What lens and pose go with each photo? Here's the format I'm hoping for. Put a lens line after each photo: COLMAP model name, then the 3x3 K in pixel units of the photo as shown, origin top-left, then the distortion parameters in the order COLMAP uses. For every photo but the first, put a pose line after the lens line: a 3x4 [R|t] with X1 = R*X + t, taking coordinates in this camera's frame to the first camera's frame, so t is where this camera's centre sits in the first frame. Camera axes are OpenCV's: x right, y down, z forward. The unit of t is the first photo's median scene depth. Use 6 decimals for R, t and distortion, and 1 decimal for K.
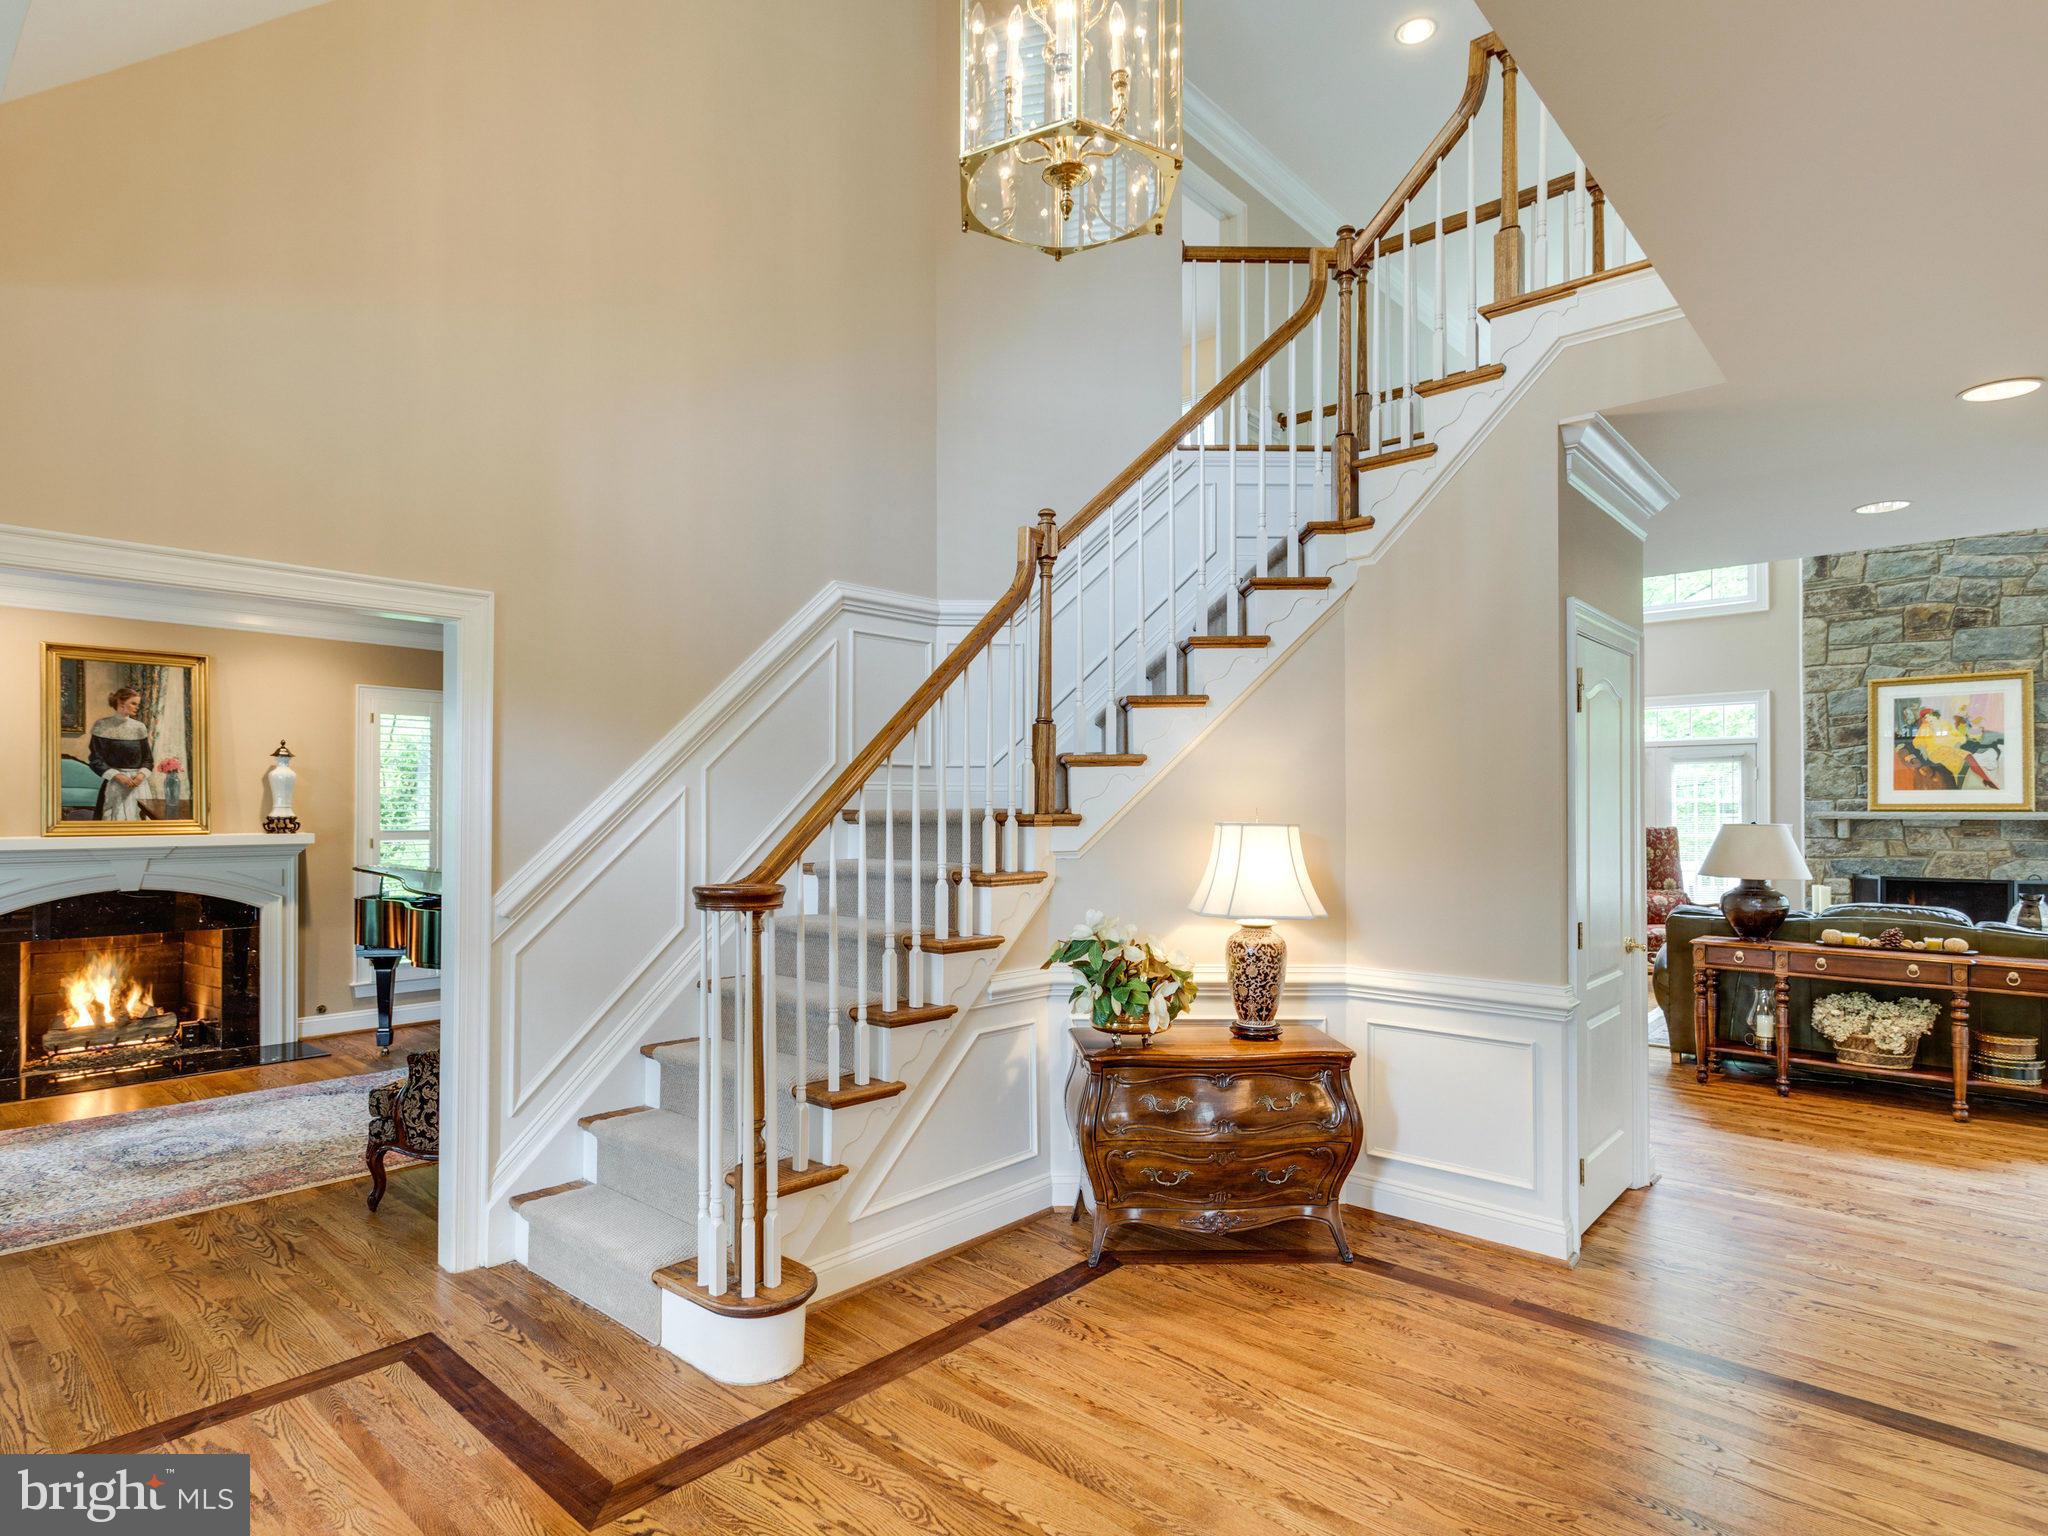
lens RADIAL K [[1084.9, 0, 964.1], [0, 1084.9, 813.3], [0, 0, 1]] dist [0.007055, 0.001414]
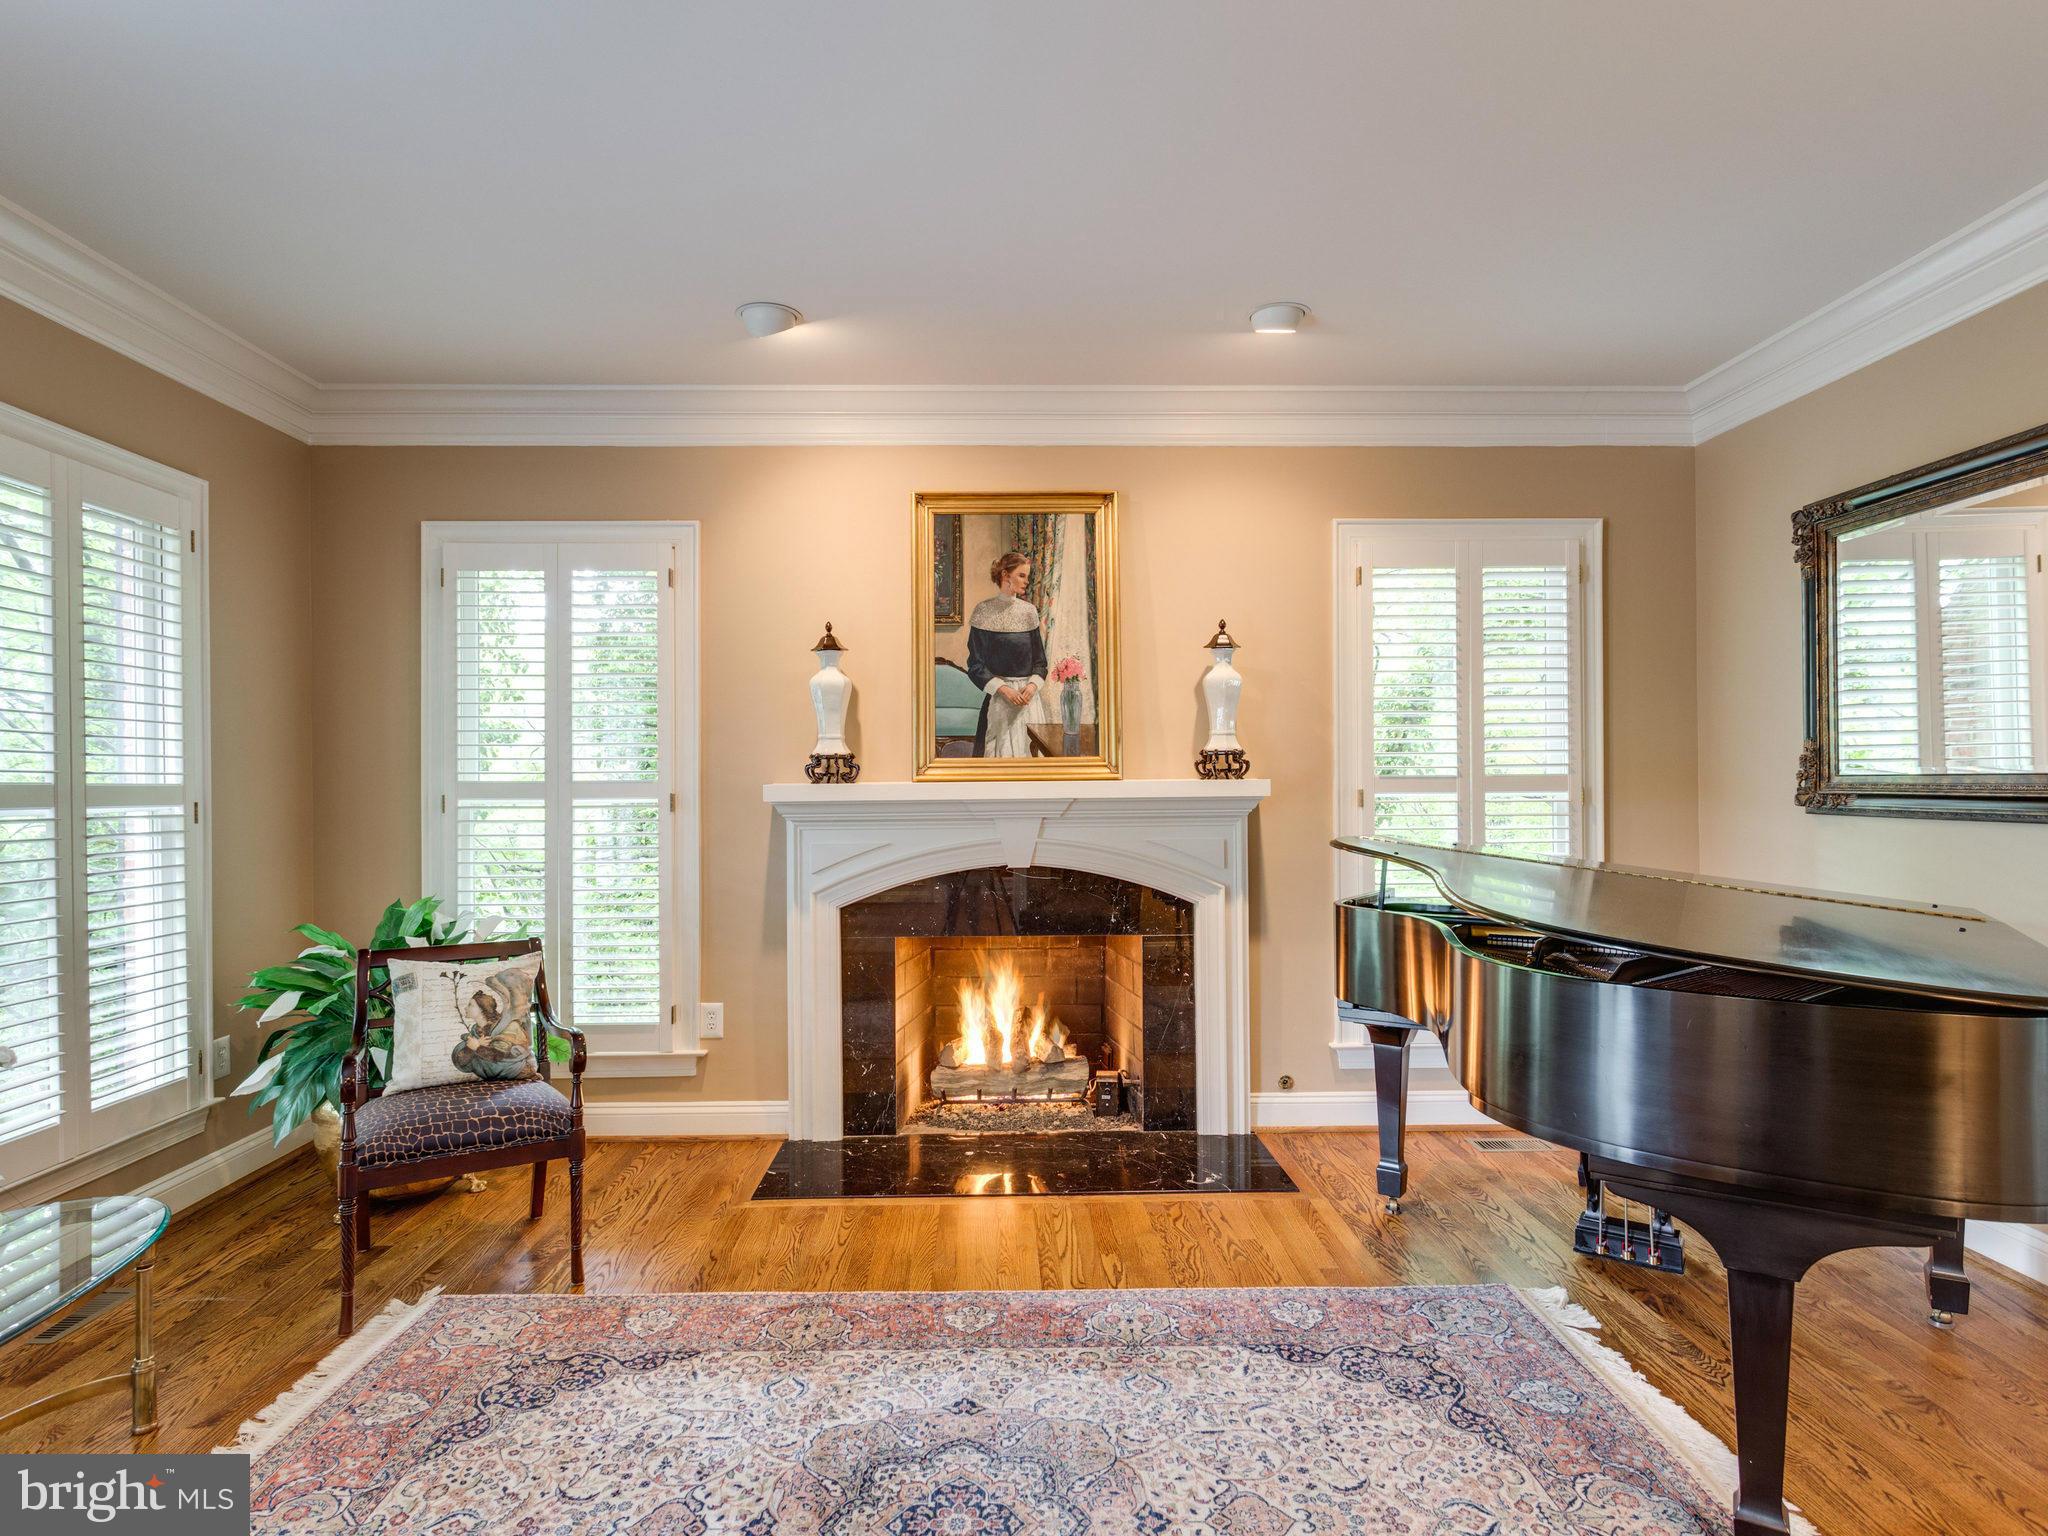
lens RADIAL K [[1116.8, 0, 1028.3], [0, 1116.8, 773.3], [0, 0, 1]] dist [-0.000261, 0.000401]
pose [[0.712424, -0.017099, -0.701540, -0.294359], [0.006816, 0.999825, -0.017448, 0.026791], [0.701716, 0.007649, 0.712416, 0.525114]]
